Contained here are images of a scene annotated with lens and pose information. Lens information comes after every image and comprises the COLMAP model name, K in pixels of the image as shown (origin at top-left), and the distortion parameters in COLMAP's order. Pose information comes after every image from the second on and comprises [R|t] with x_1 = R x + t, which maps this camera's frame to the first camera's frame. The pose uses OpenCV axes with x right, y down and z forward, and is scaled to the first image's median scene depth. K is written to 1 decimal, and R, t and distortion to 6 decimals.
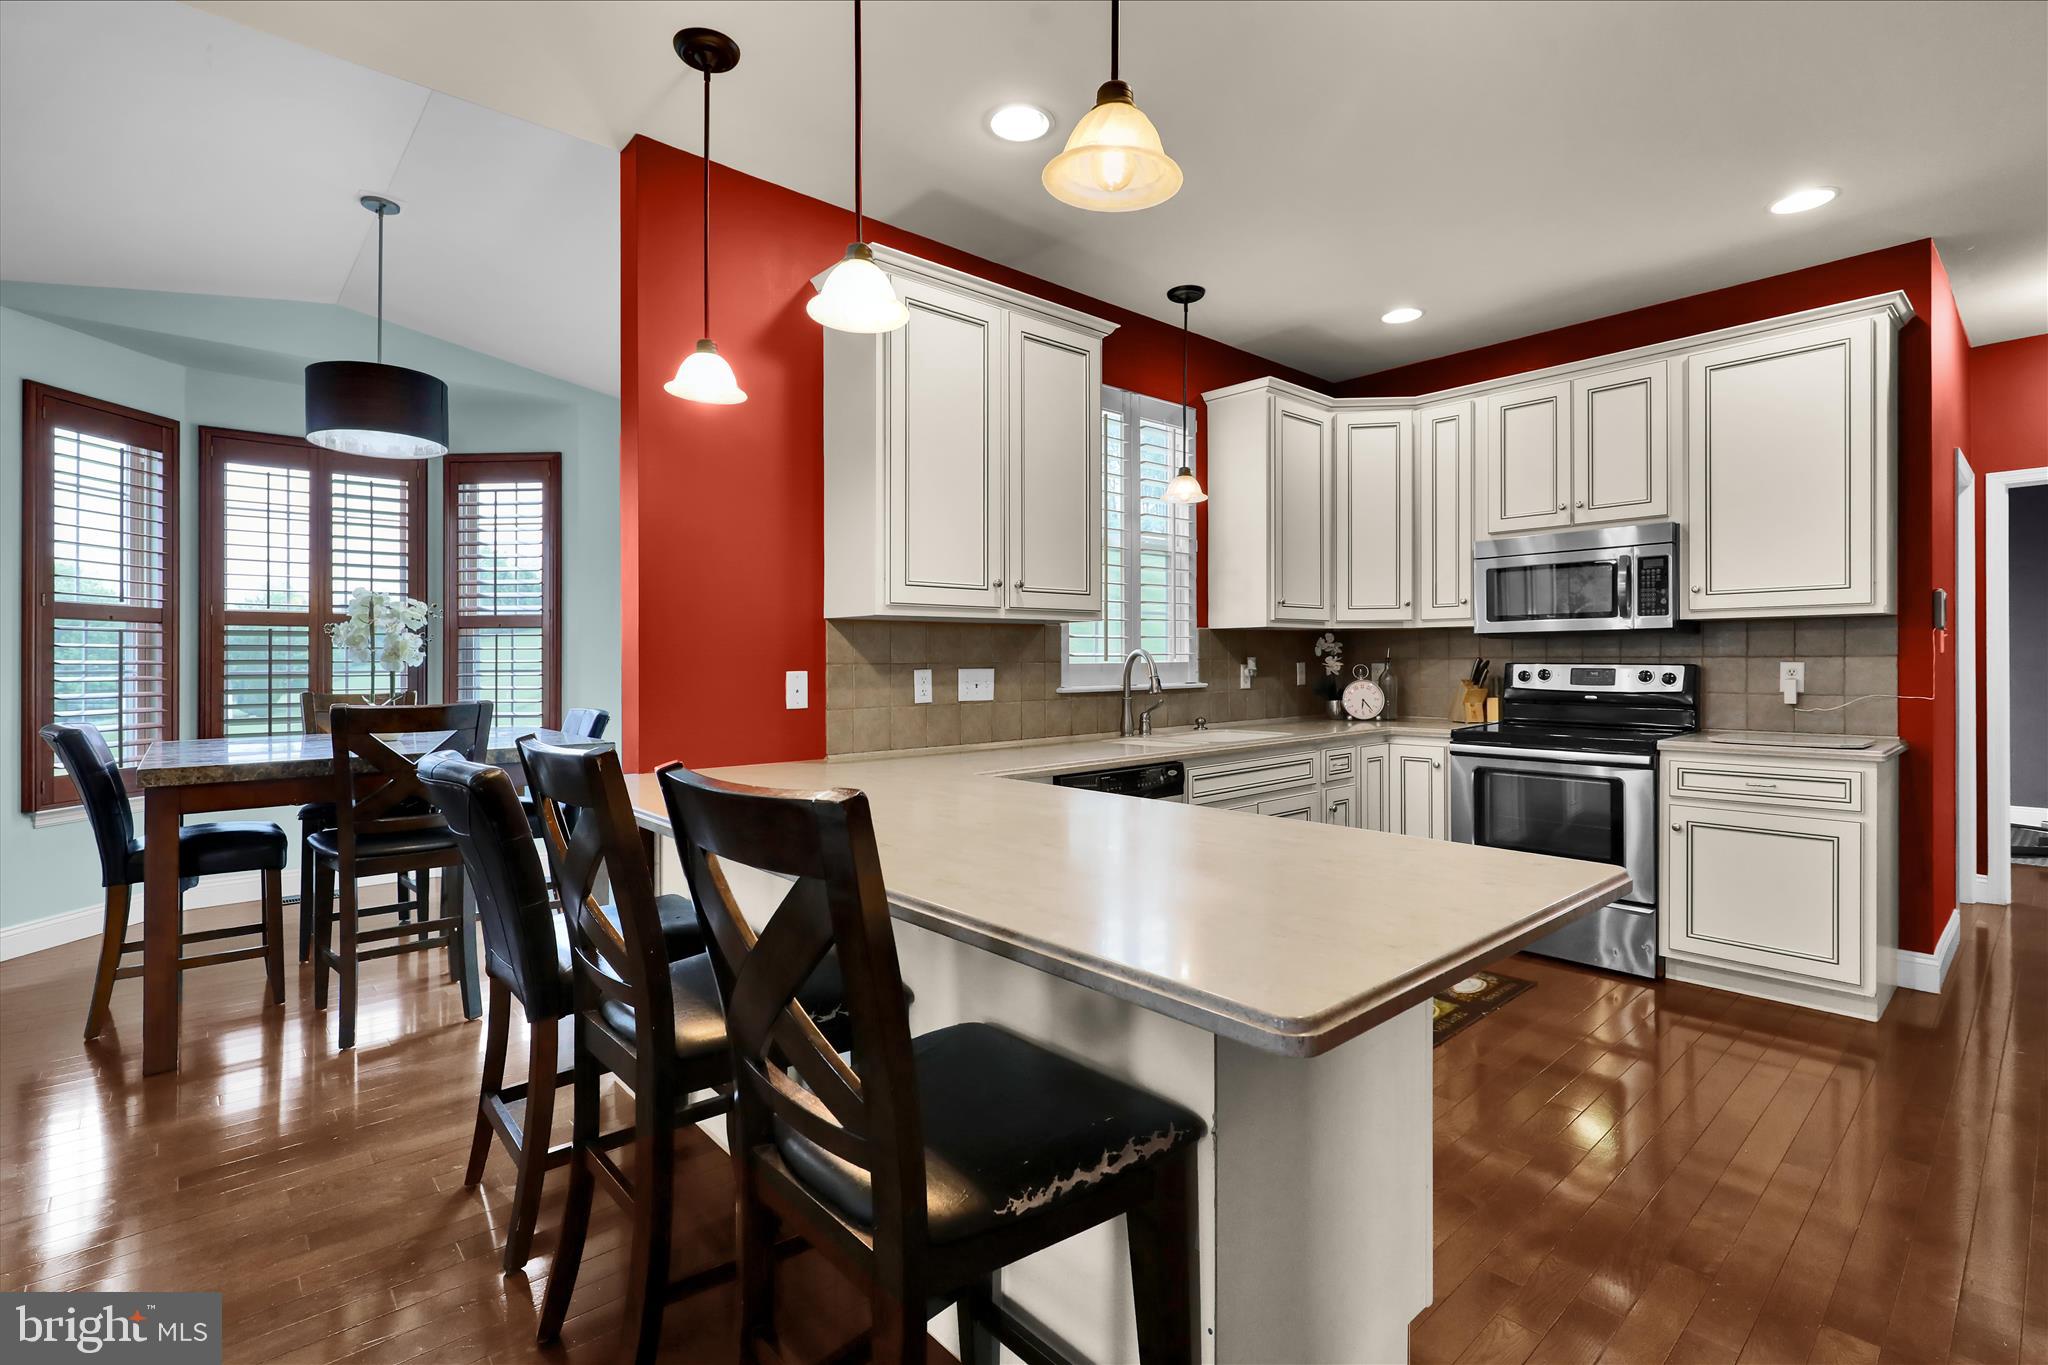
lens RADIAL K [[954.3, 0, 1006.9], [0, 954.3, 678.5], [0, 0, 1]] dist [-0.000001, 0.001201]
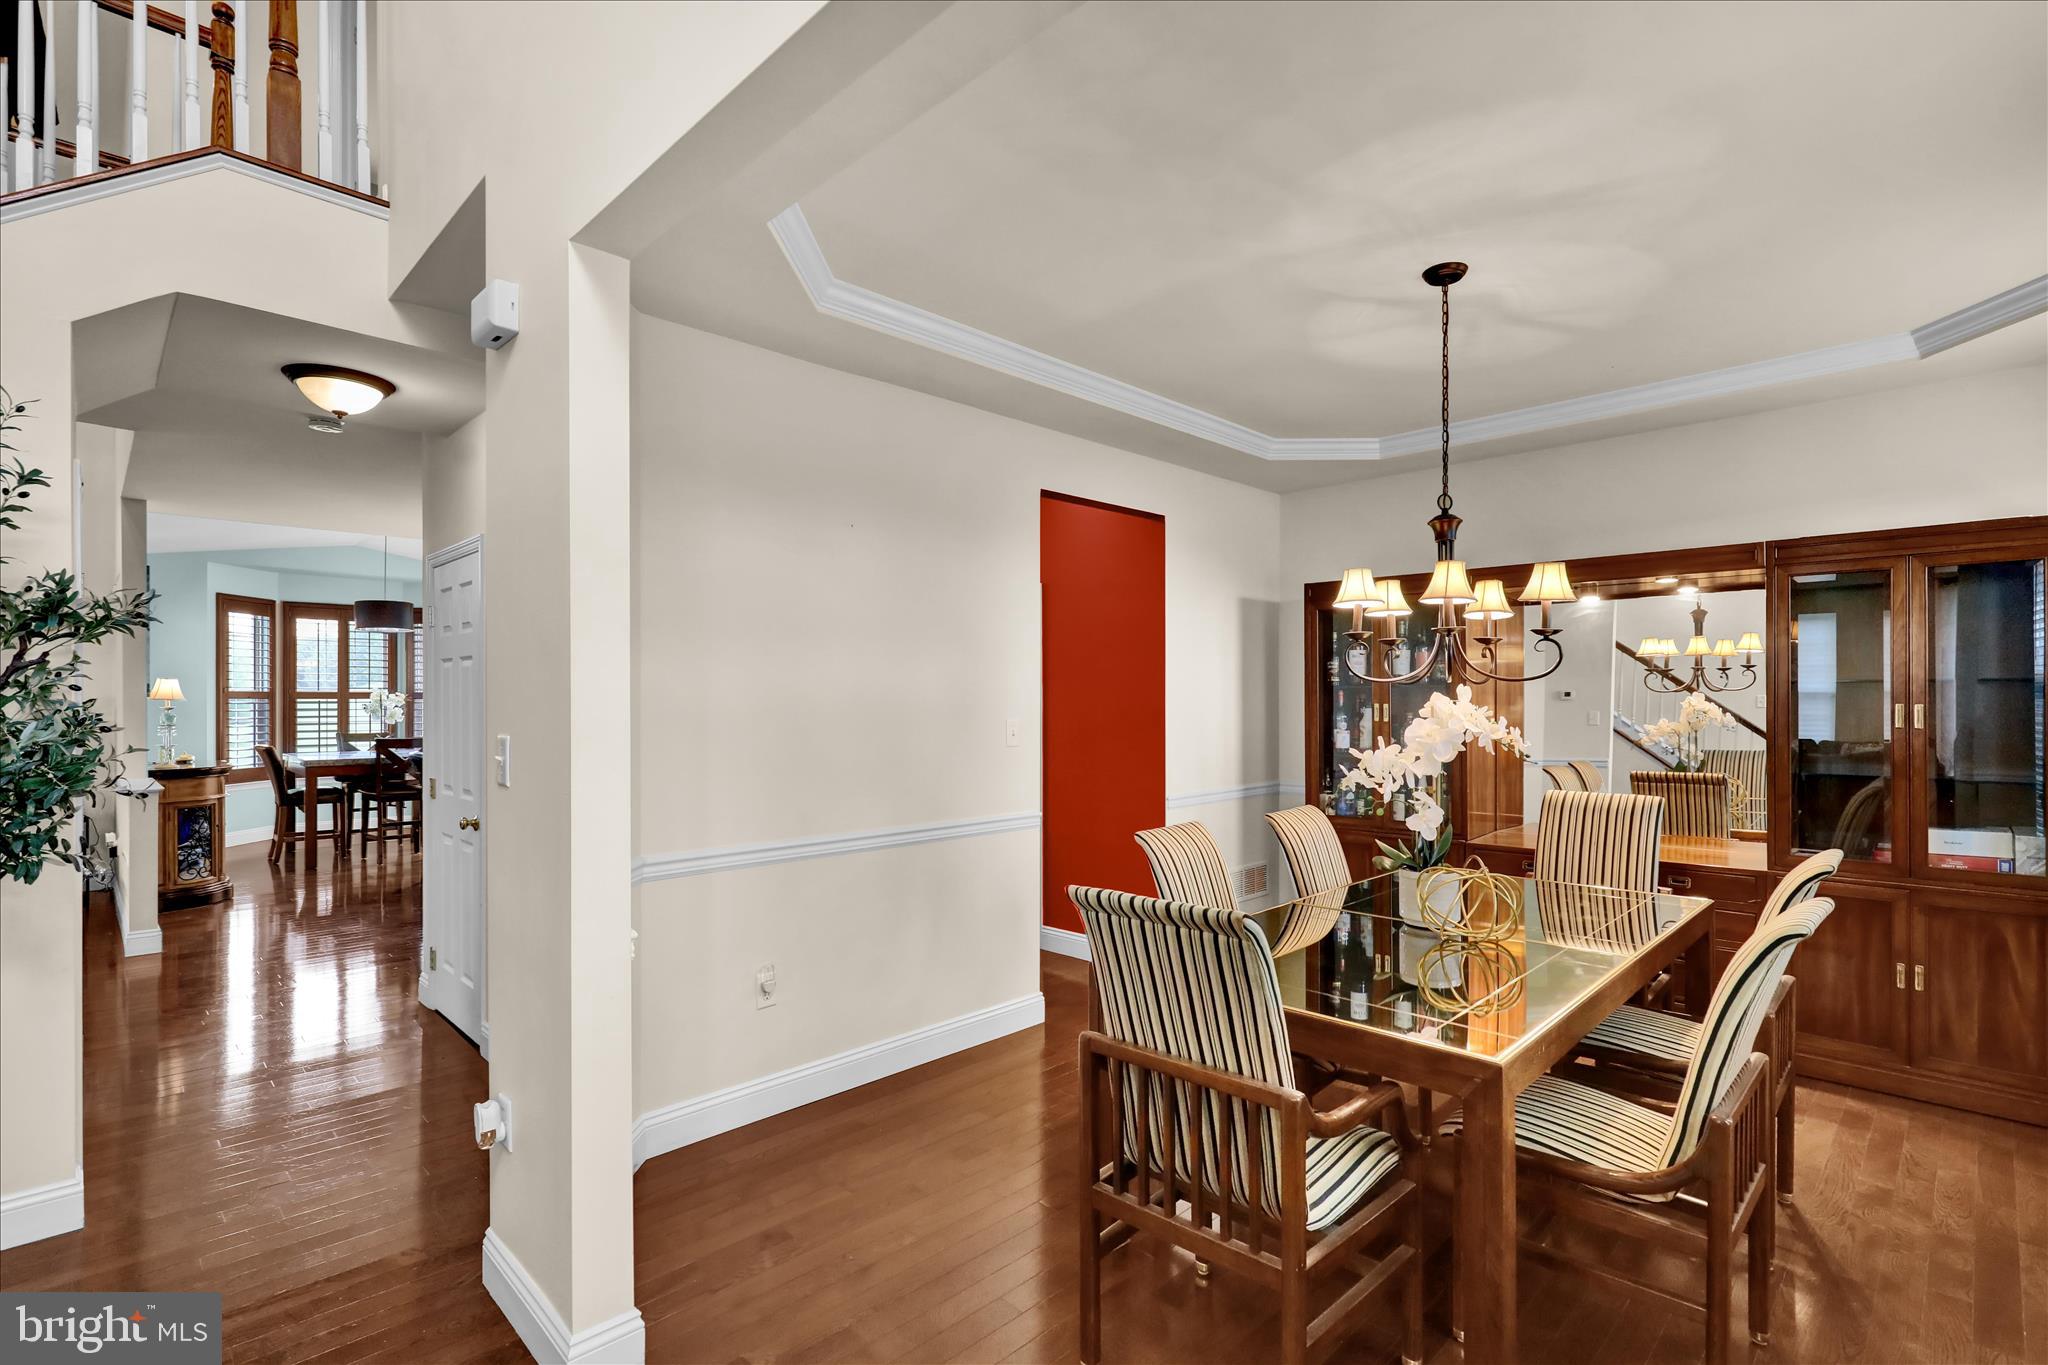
lens RADIAL K [[954.3, 0, 1022.3], [0, 954.3, 711.8], [0, 0, 1]] dist [-0.000001, 0.001201]
pose [[0.998216, 0.007850, 0.059187, 0.743975], [-0.007547, 0.999957, -0.005340, -0.035550], [-0.059227, 0.004884, 0.998233, -1.379631]]
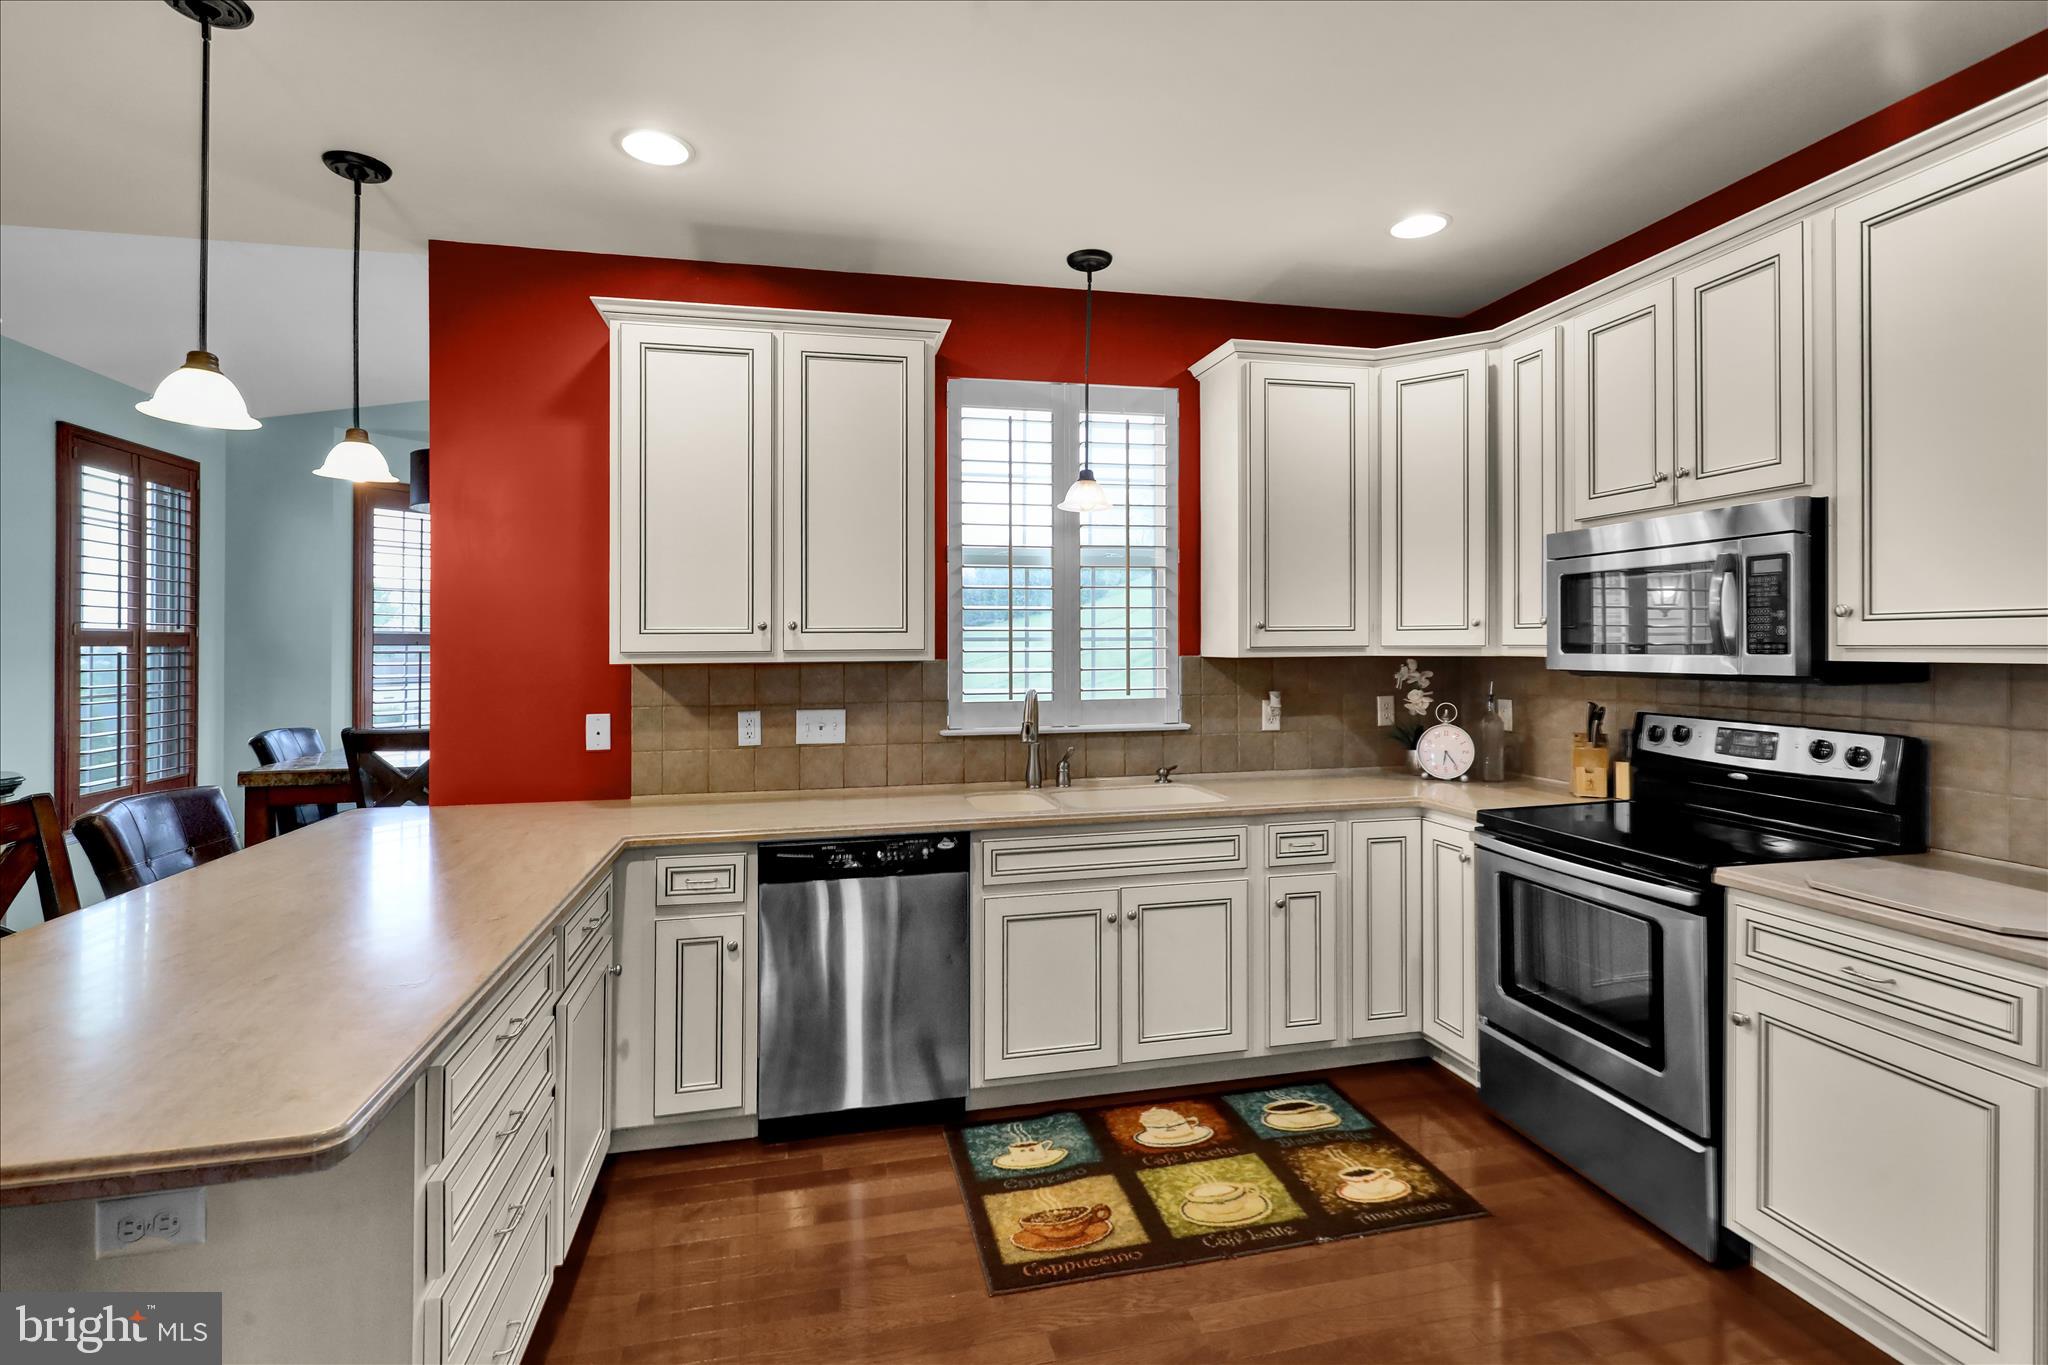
lens RADIAL K [[954.3, 0, 1023.5], [0, 954.3, 660.4], [0, 0, 1]] dist [-0.000001, 0.001201]
pose [[0.877003, 0.009349, -0.480395, 0.522463], [-0.008744, 0.999956, 0.003497, -0.056457], [0.480406, 0.001134, 0.877045, 0.237755]]
